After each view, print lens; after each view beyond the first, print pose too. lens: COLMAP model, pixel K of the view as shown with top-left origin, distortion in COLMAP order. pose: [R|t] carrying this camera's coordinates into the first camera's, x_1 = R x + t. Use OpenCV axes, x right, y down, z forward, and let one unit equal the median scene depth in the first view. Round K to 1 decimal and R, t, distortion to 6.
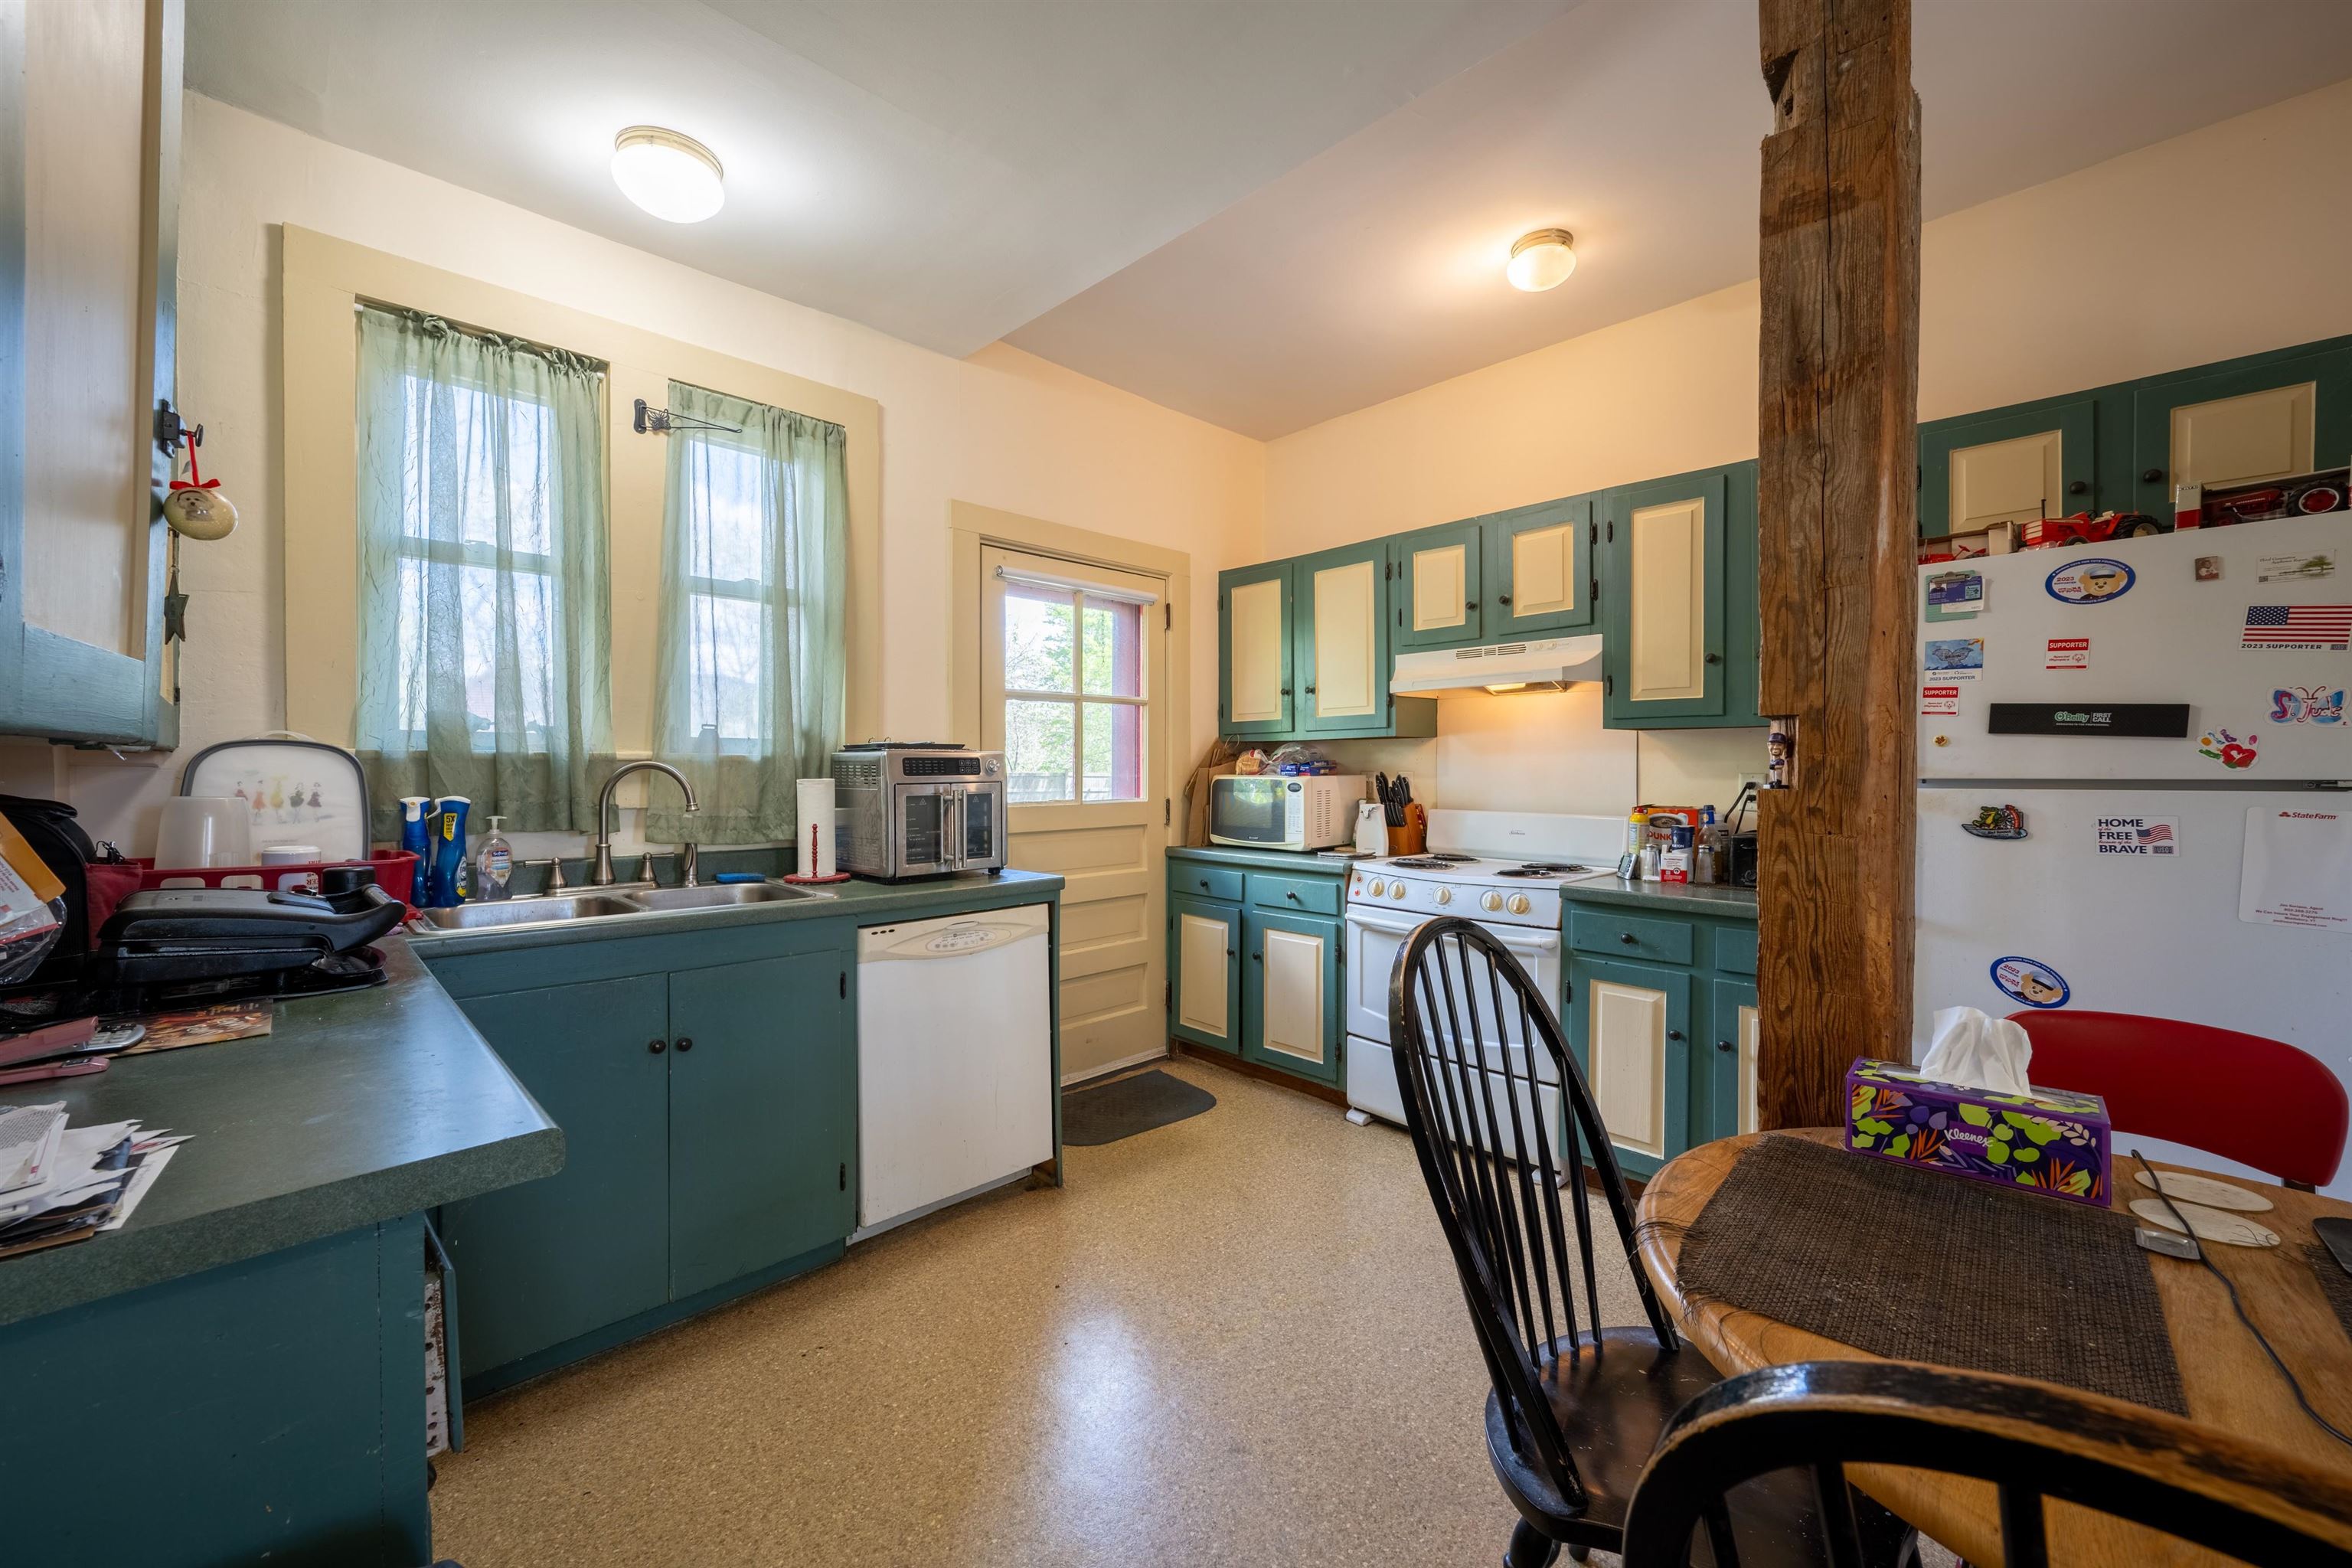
lens RADIAL K [[913.7, 0, 1176.0], [0, 913.7, 784.0], [0, 0, 1]] dist [-0.008158, 0.000067]
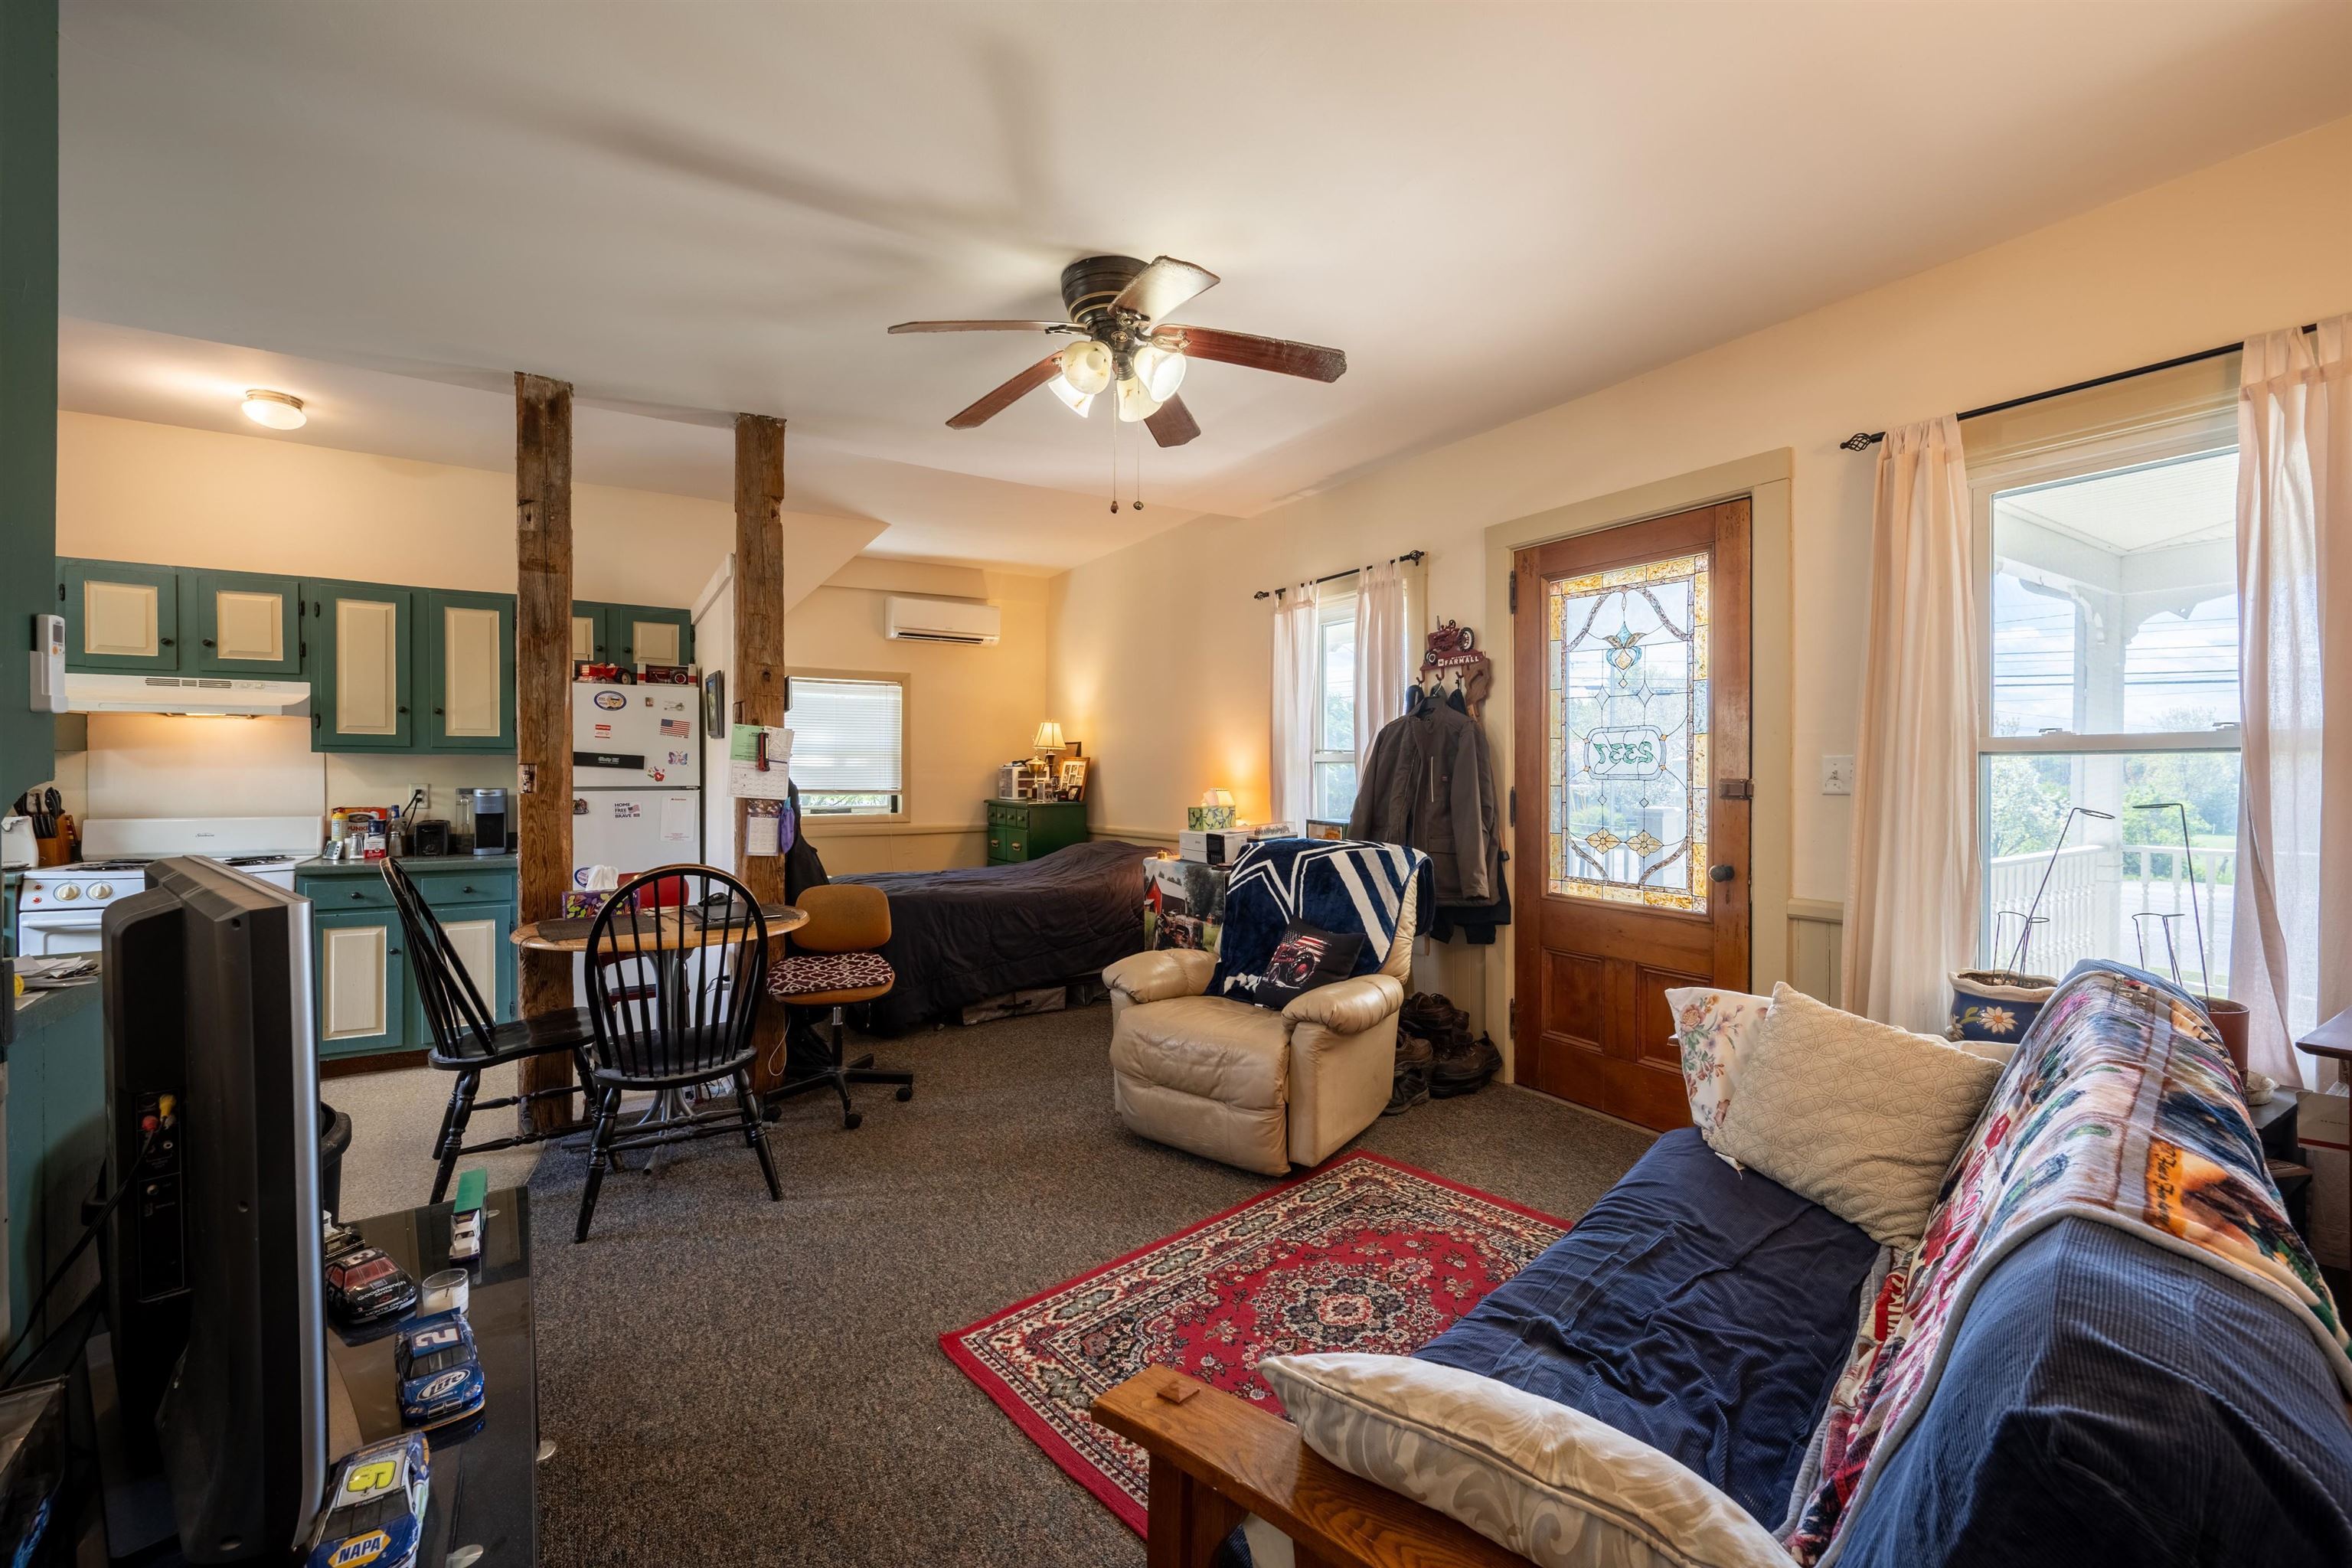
lens RADIAL K [[974.9, 0, 1176.0], [0, 974.9, 784.0], [0, 0, 1]] dist [-0.000484, 0.000004]
pose [[0.197442, -0.008713, 0.980276, -0.751841], [0.011894, 0.999908, 0.006492, -0.007119], [-0.980242, 0.010378, 0.197528, -0.592765]]
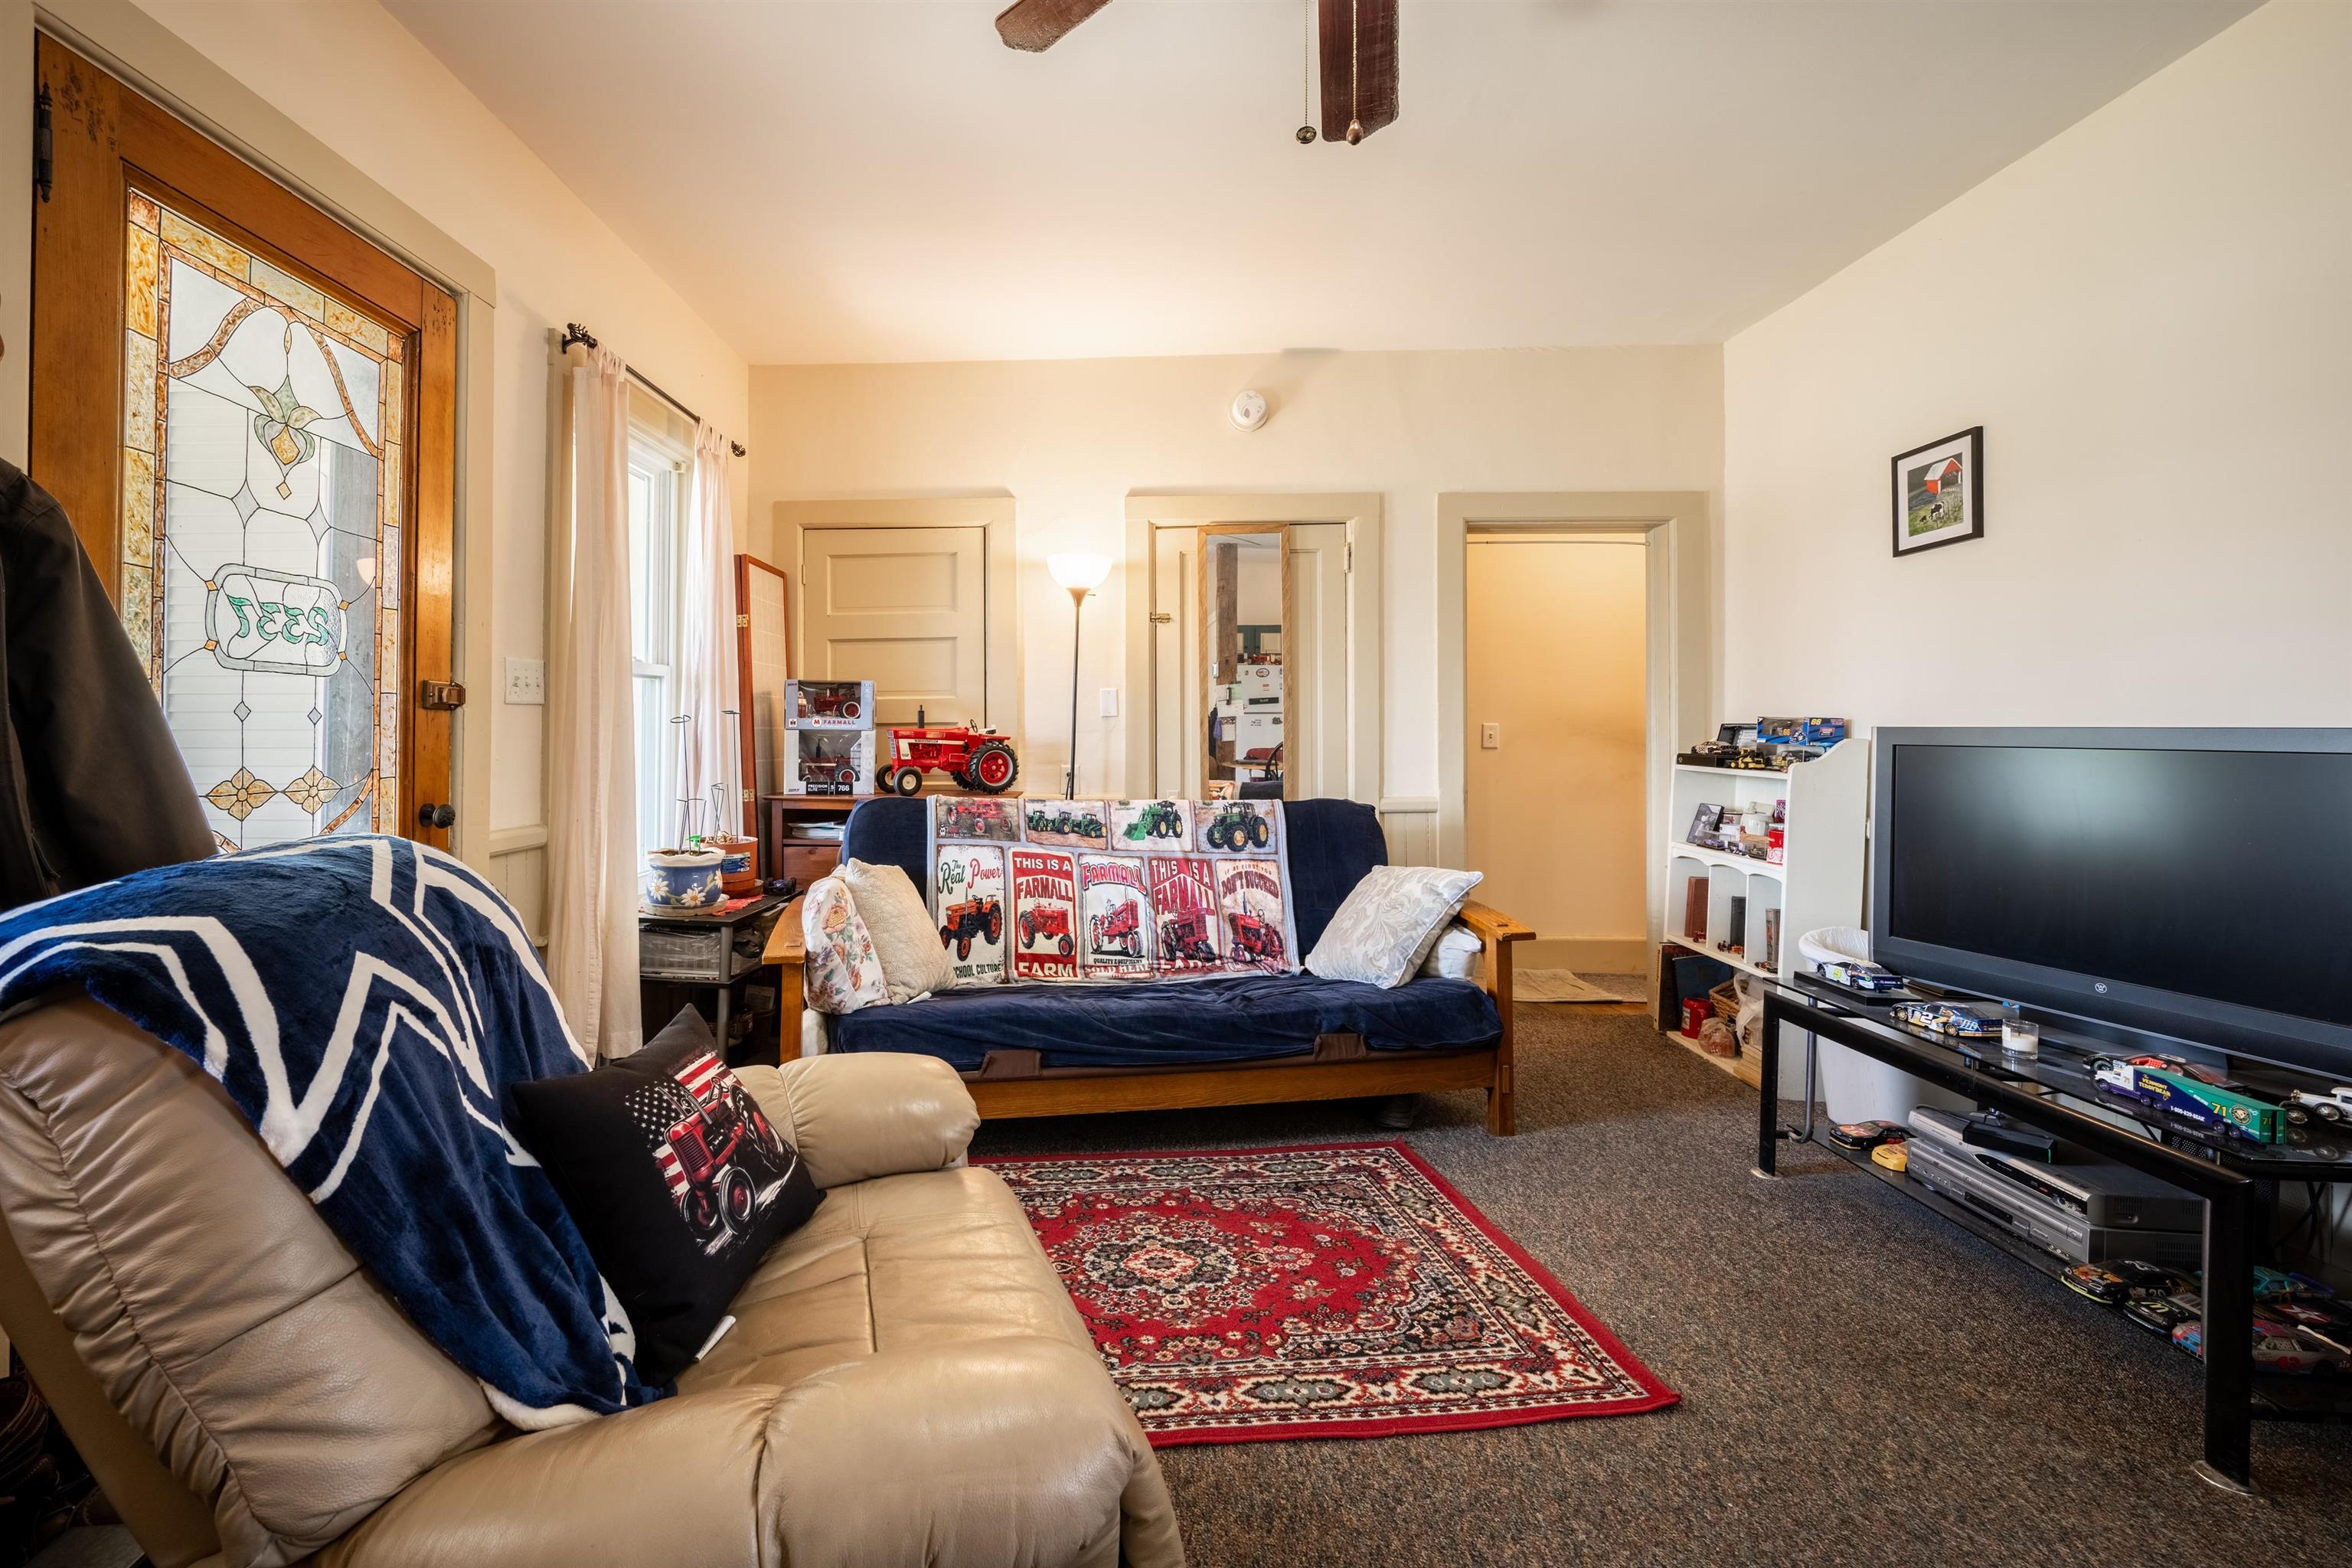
lens RADIAL K [[758.6, 0, 1173.7], [0, 758.6, 717.4], [0, 0, 1]] dist [0.000595, 0.000037]
pose [[-0.748964, -0.000564, -0.662610, 1.594900], [-0.007058, 0.999950, 0.007127, 0.054265], [0.662573, 0.010015, -0.748930, 0.305687]]
